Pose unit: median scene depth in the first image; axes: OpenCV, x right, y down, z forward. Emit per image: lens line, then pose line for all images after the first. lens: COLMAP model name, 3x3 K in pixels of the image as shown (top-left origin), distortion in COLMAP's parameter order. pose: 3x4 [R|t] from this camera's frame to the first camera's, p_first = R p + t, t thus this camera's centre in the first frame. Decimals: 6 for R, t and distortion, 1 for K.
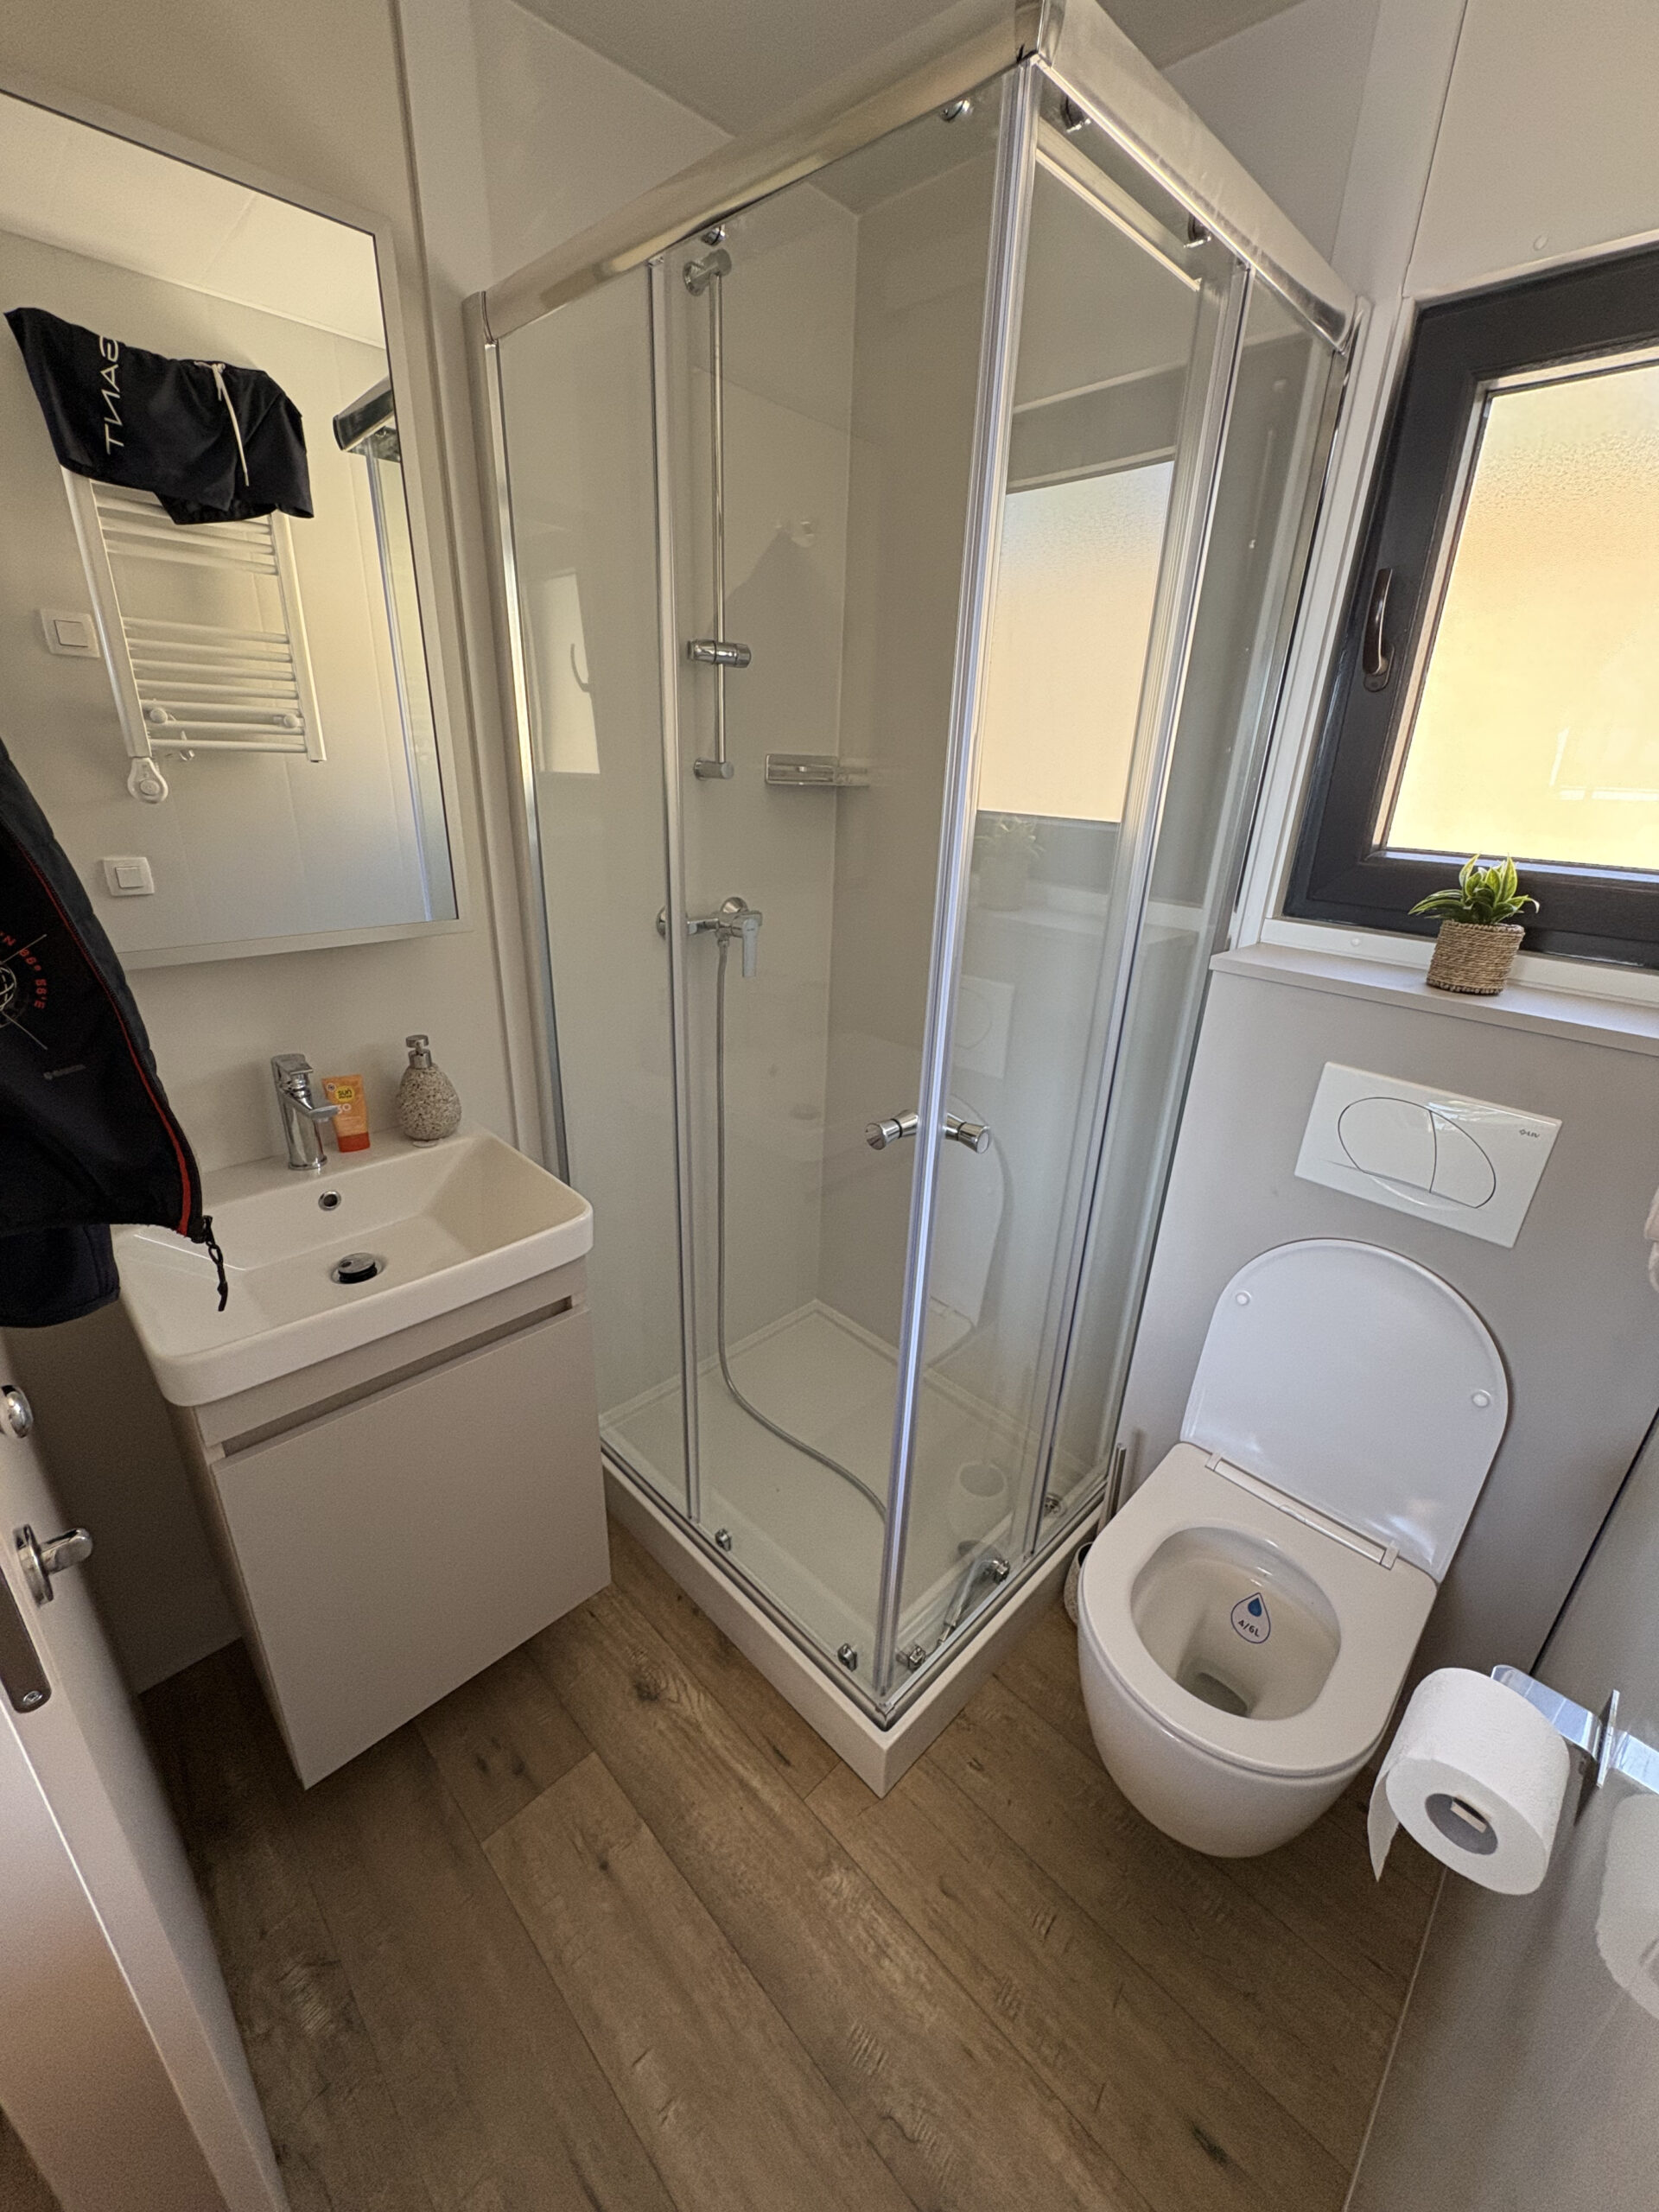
lens RADIAL K [[884.1, 0, 831.8], [0, 884.1, 1107.4], [0, 0, 1]] dist [0.002430, 0.000030]
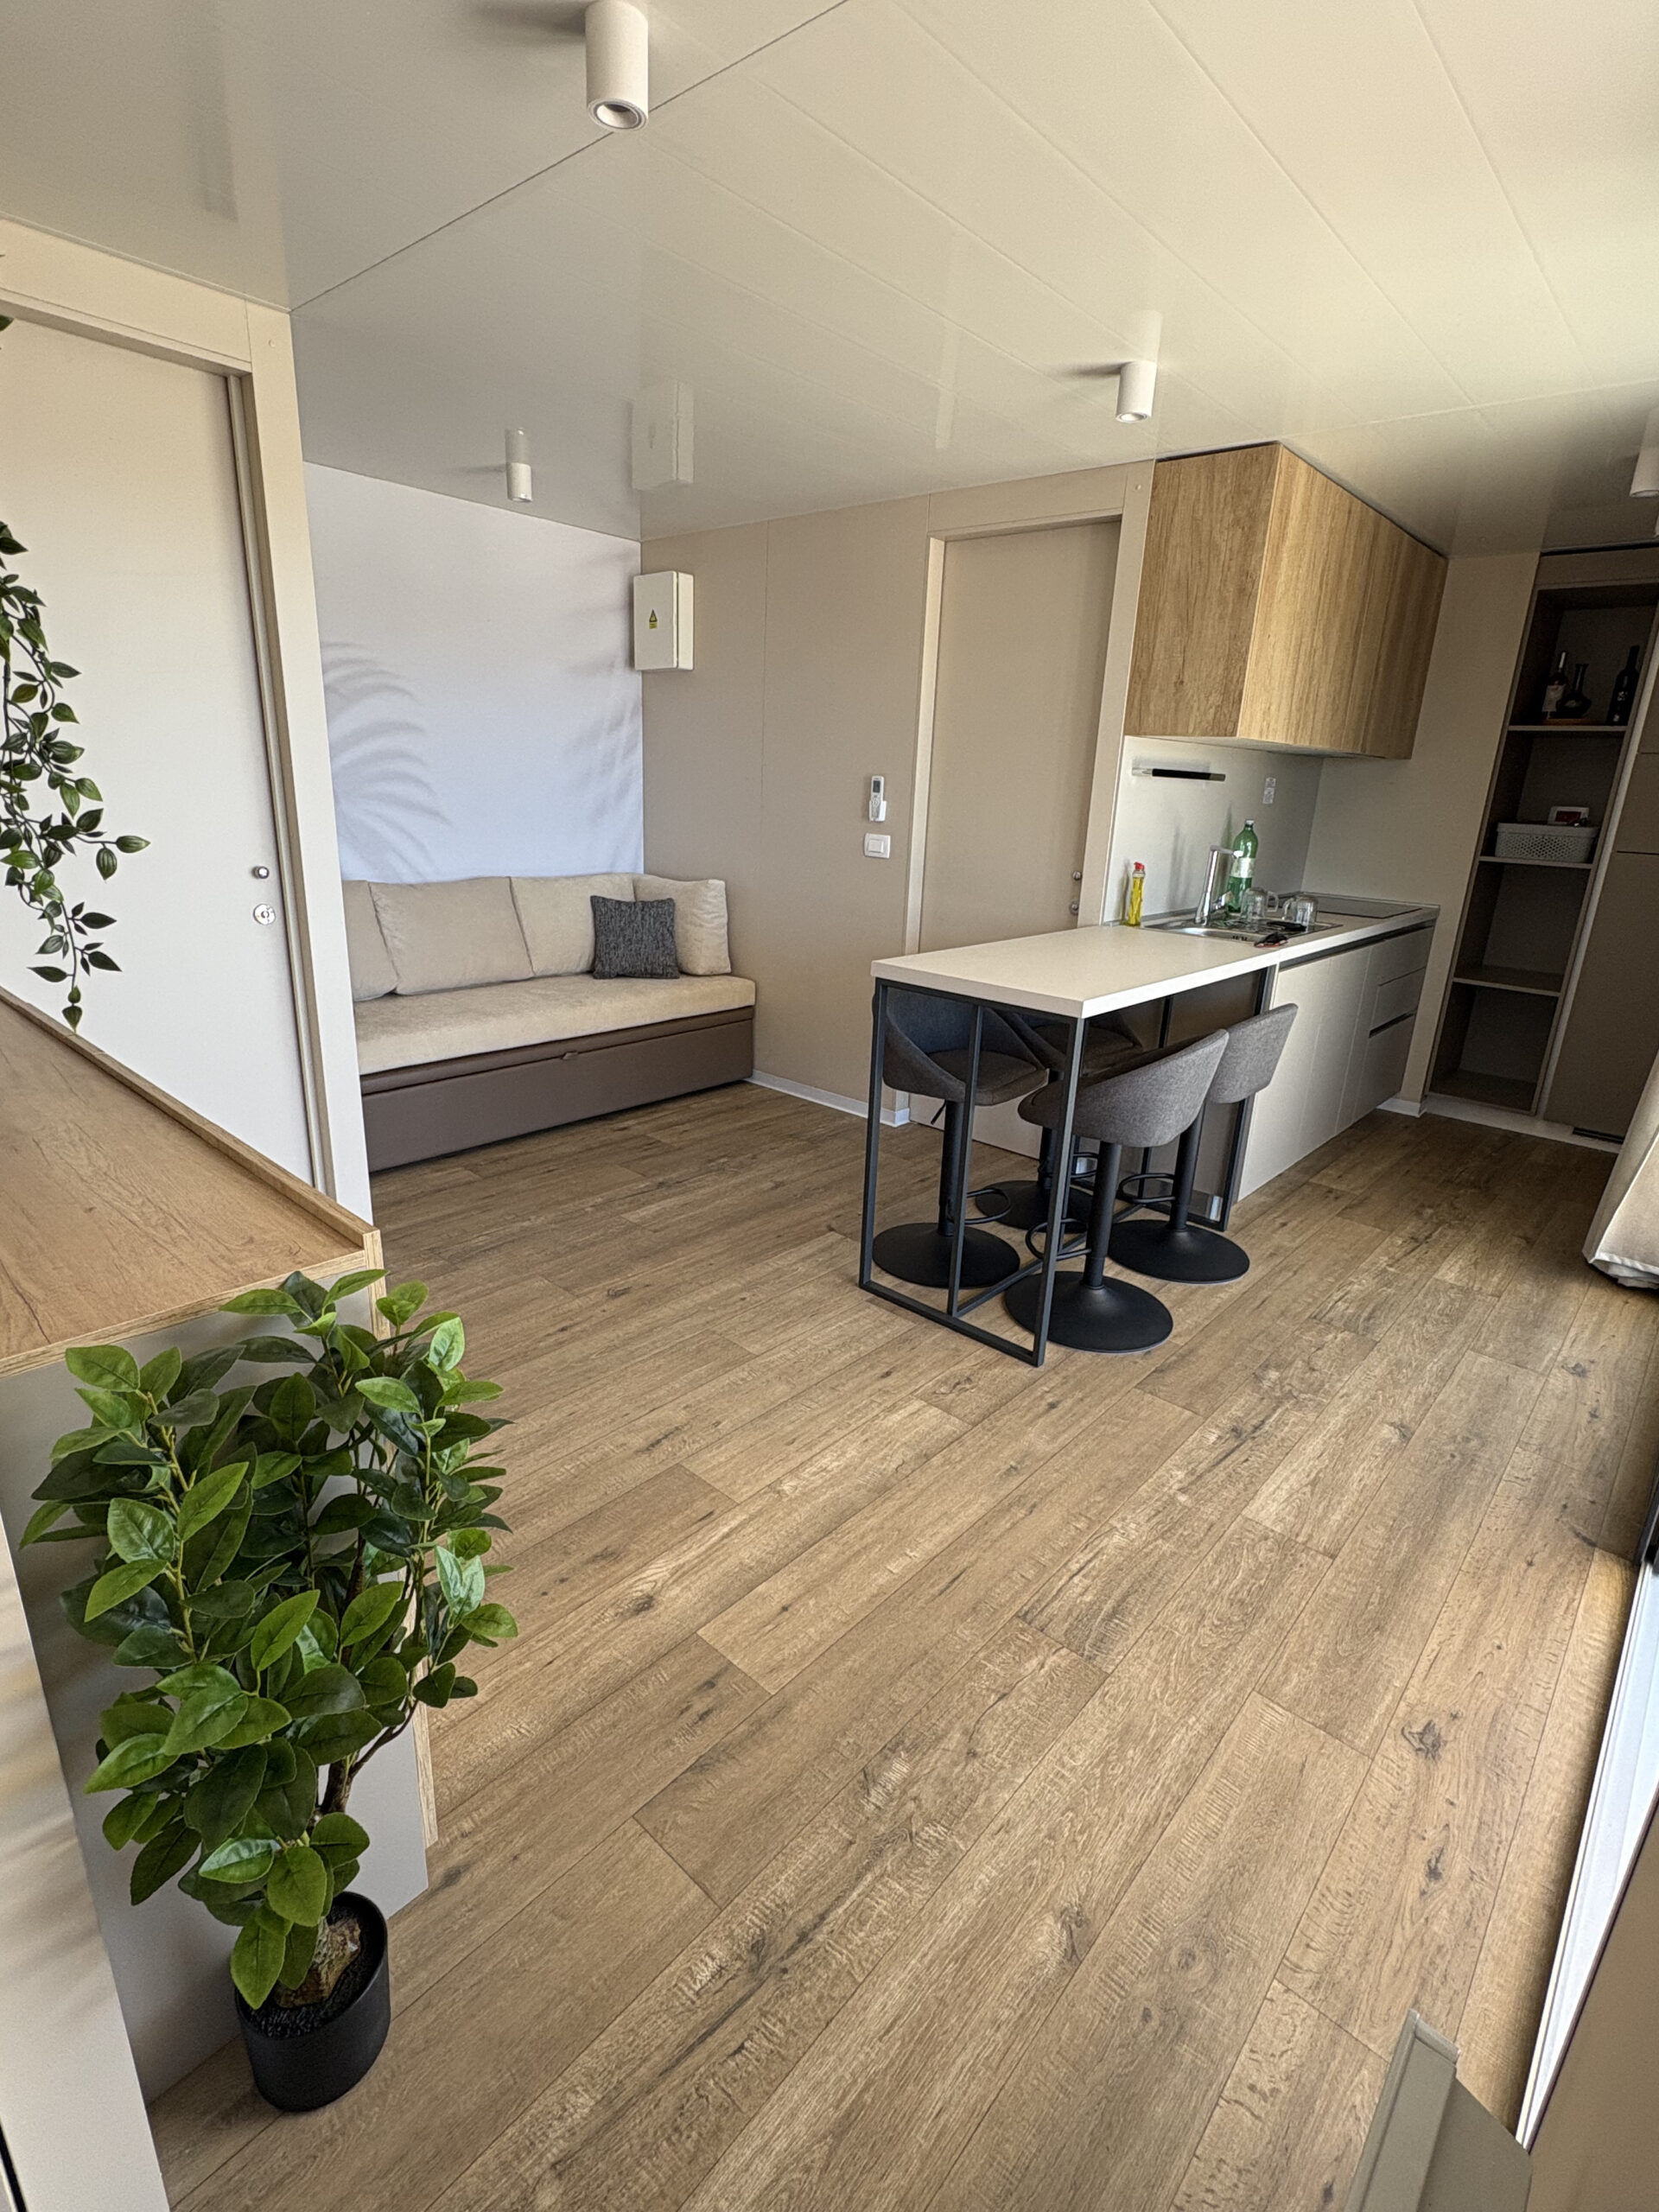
lens RADIAL K [[1060.8, 0, 823.4], [0, 1060.8, 1105.3], [0, 0, 1]] dist [-0.000390, -0.000651]
pose [[-0.053115, -0.332985, 0.941435, -1.427088], [0.331808, 0.883315, 0.331148, -0.248007], [-0.941850, 0.329965, 0.063570, 0.616934]]
